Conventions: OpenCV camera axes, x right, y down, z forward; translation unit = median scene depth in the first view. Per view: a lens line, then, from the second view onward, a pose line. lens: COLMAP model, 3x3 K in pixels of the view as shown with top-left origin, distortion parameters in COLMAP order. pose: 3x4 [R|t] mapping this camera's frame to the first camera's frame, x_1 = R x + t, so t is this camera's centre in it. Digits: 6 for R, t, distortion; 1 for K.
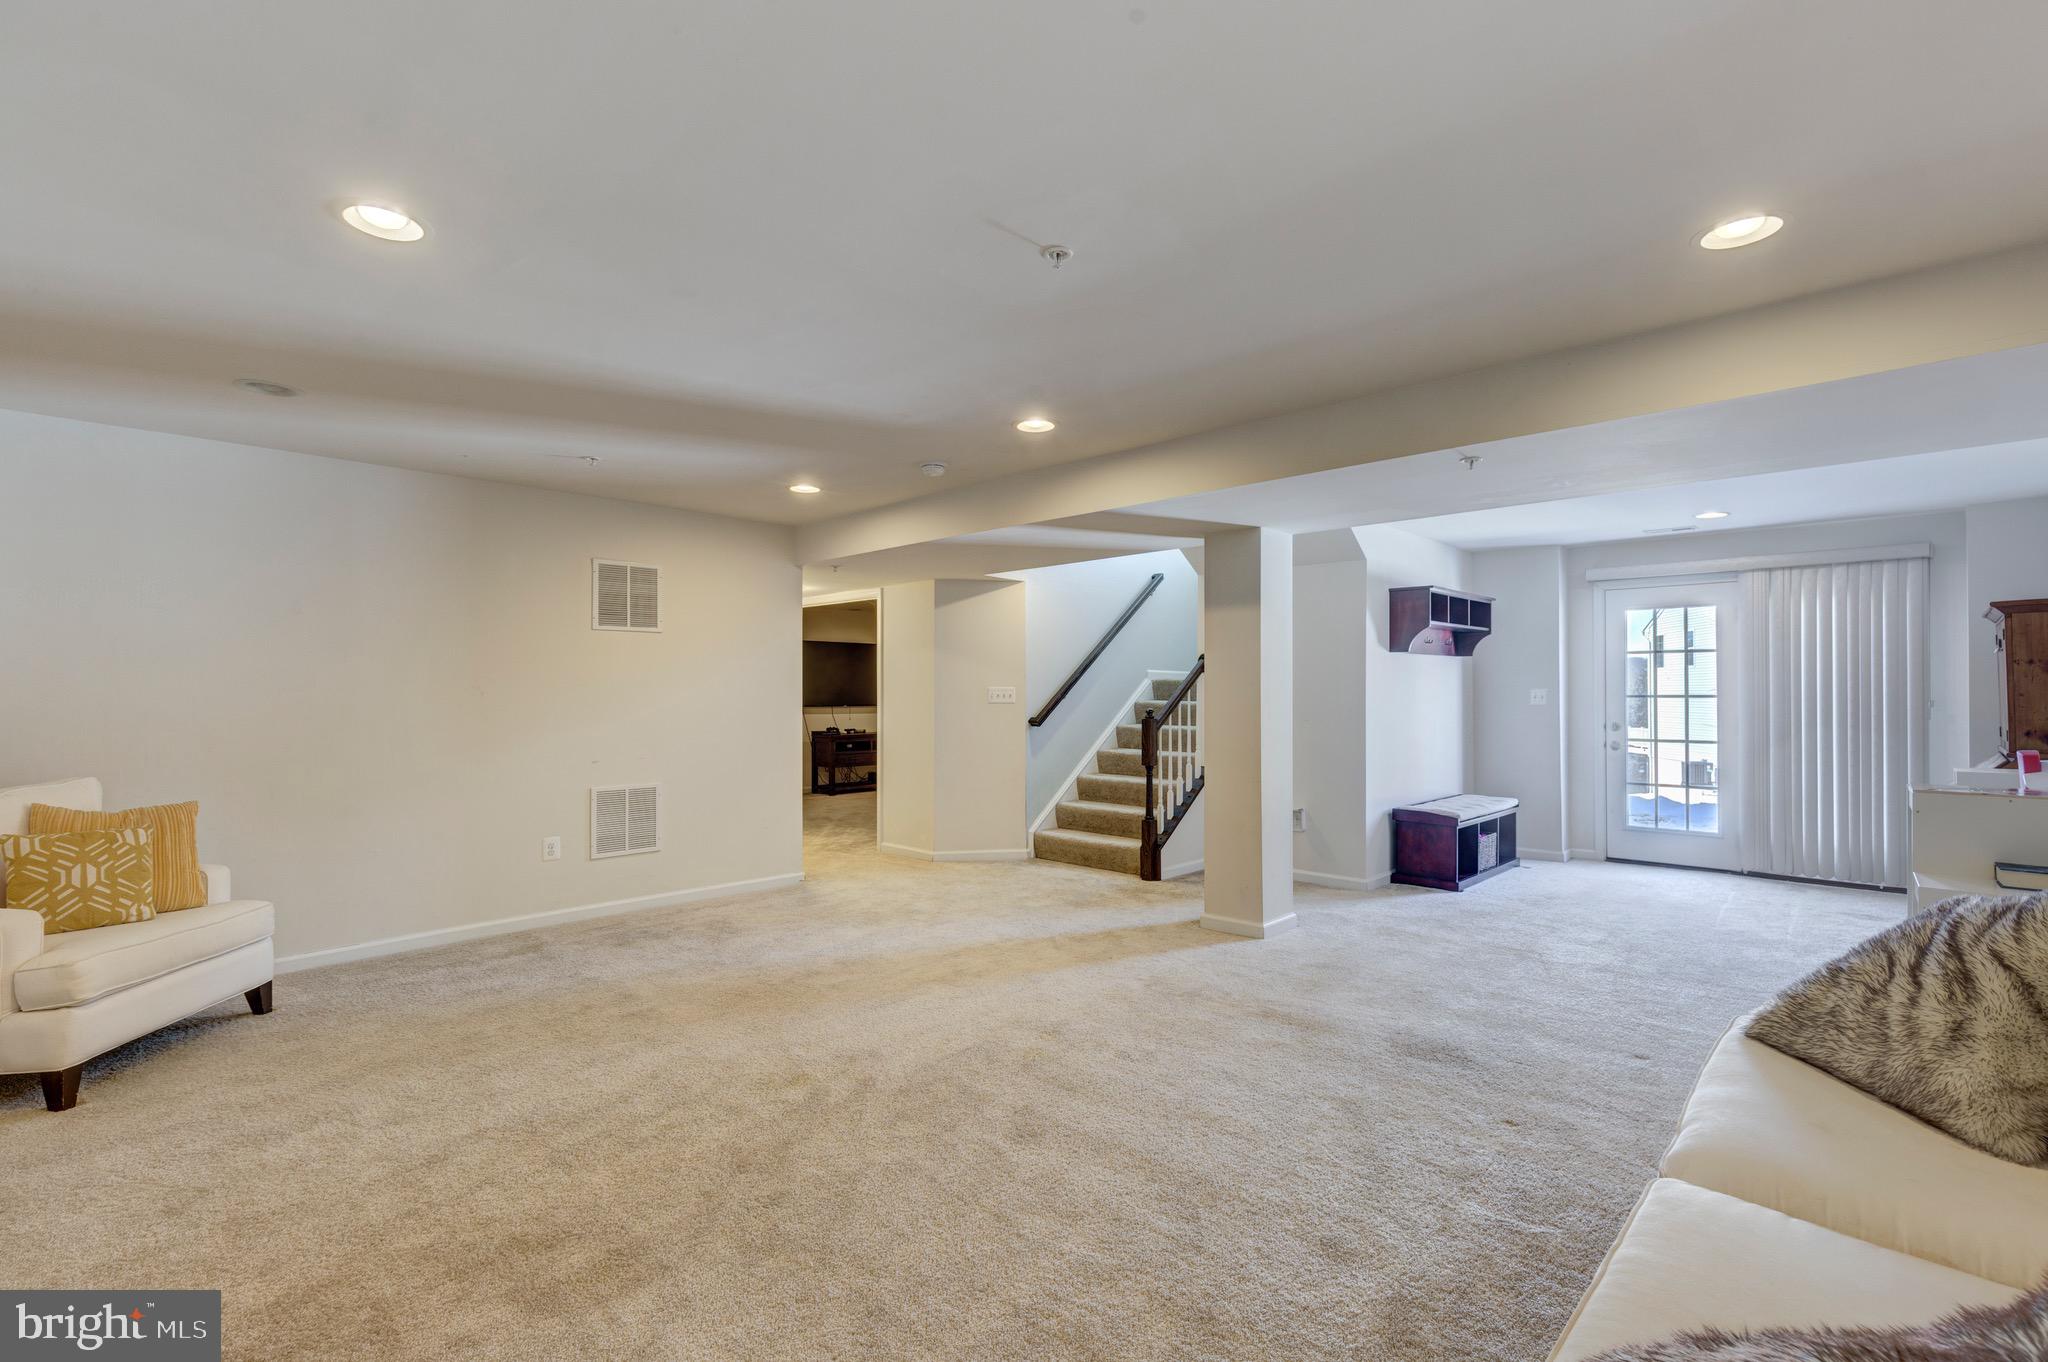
lens RADIAL K [[922.5, 0, 1026.8], [0, 922.5, 684.8], [0, 0, 1]] dist [0.002240, -0.001151]
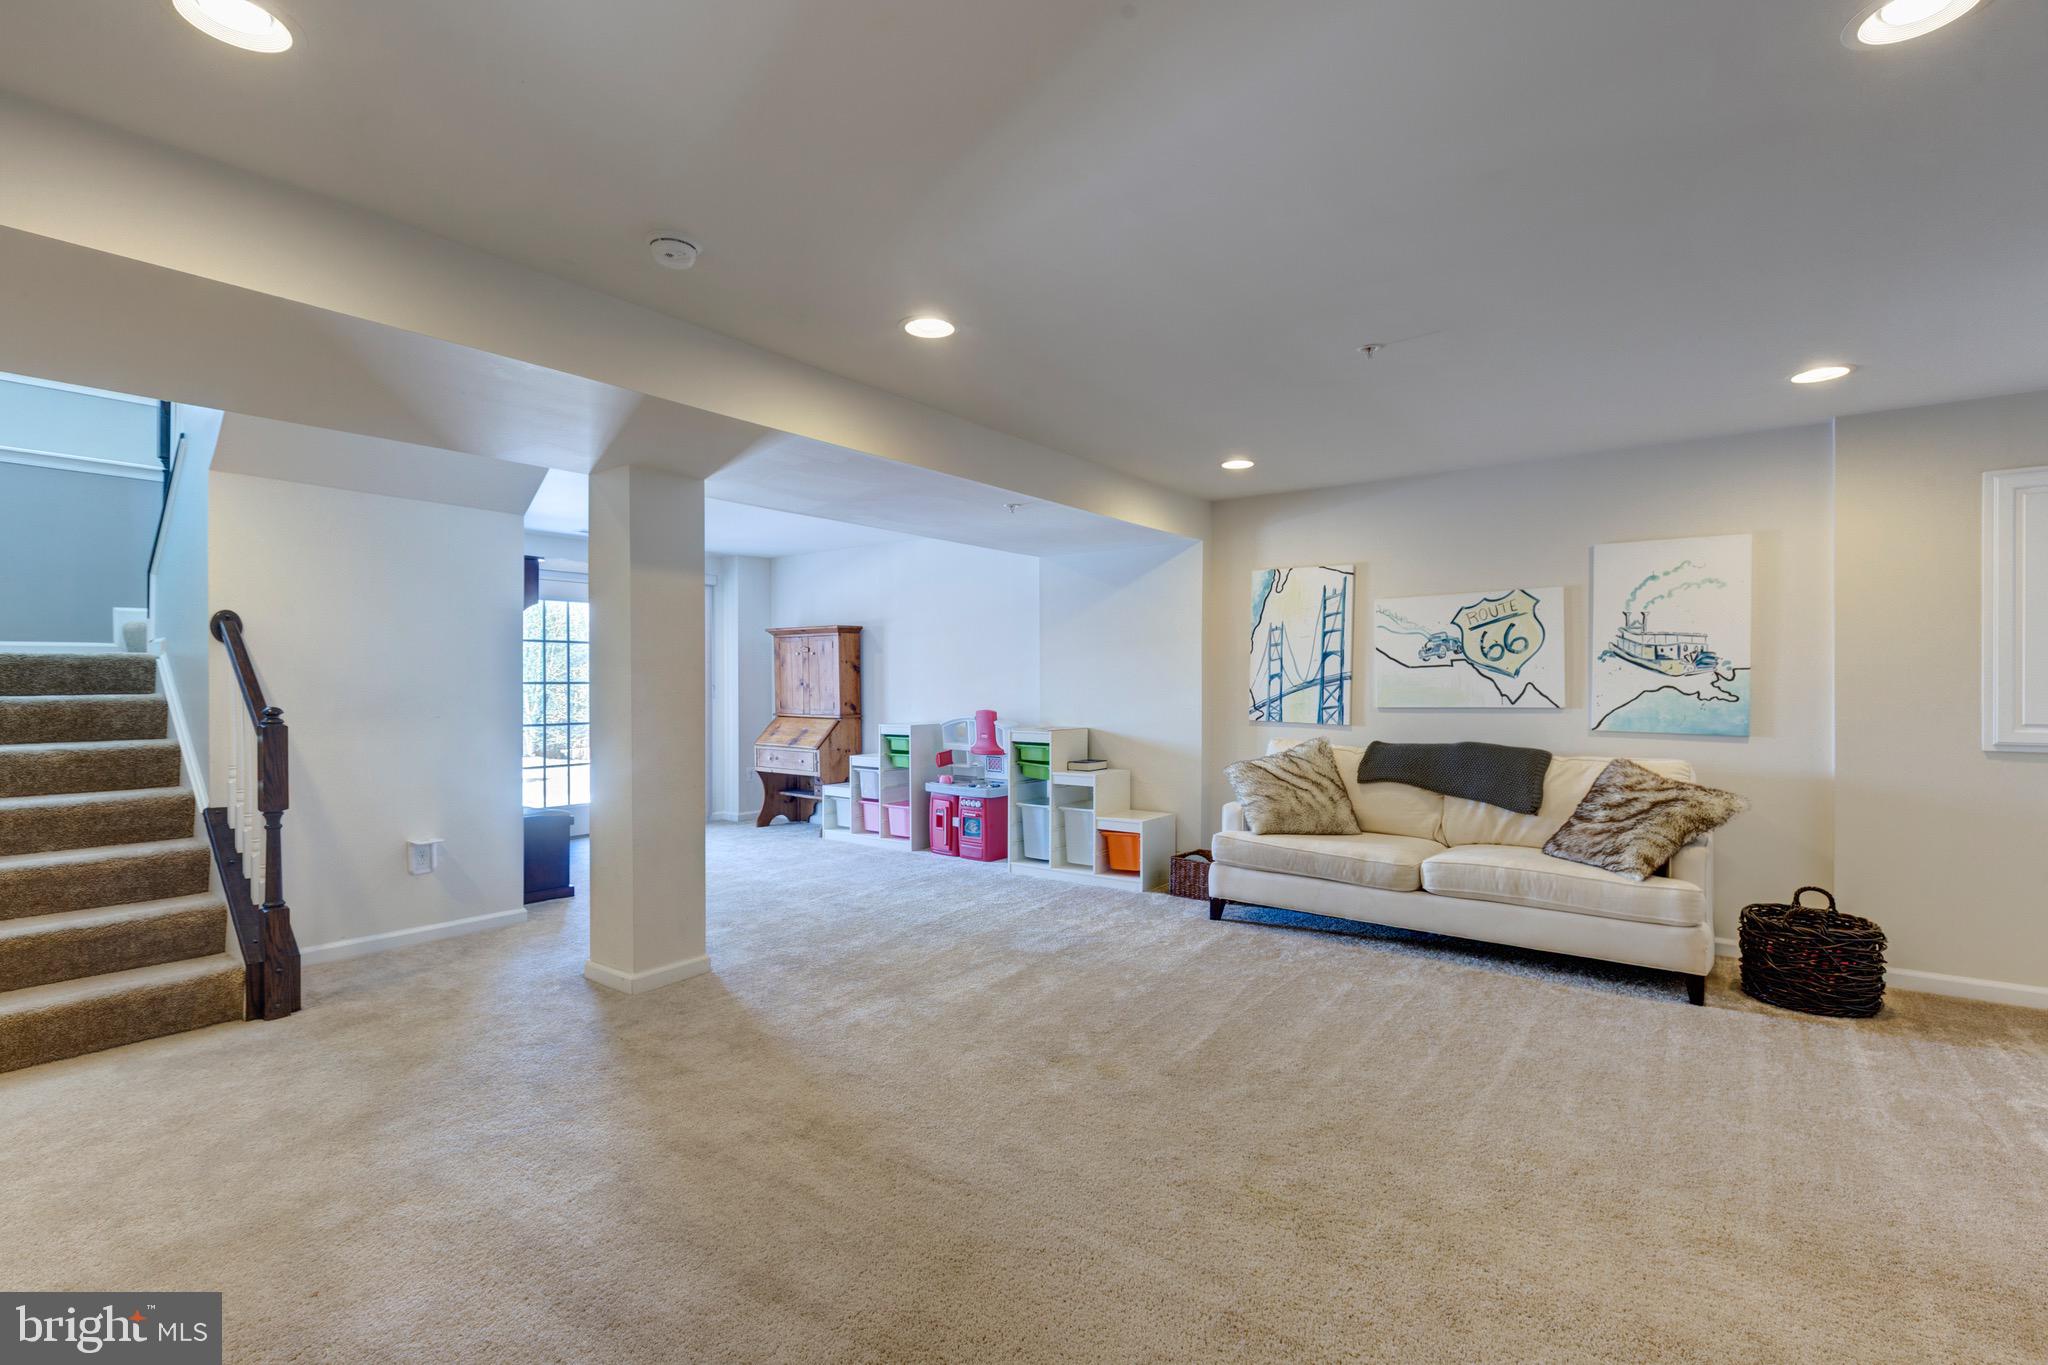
lens RADIAL K [[922.5, 0, 1029.7], [0, 922.5, 684.9], [0, 0, 1]] dist [0.002240, -0.001151]
pose [[-0.104363, -0.003205, 0.994534, -0.577288], [-0.010095, 0.999947, 0.002163, 0.008877], [-0.994488, -0.009815, -0.104390, 0.755755]]
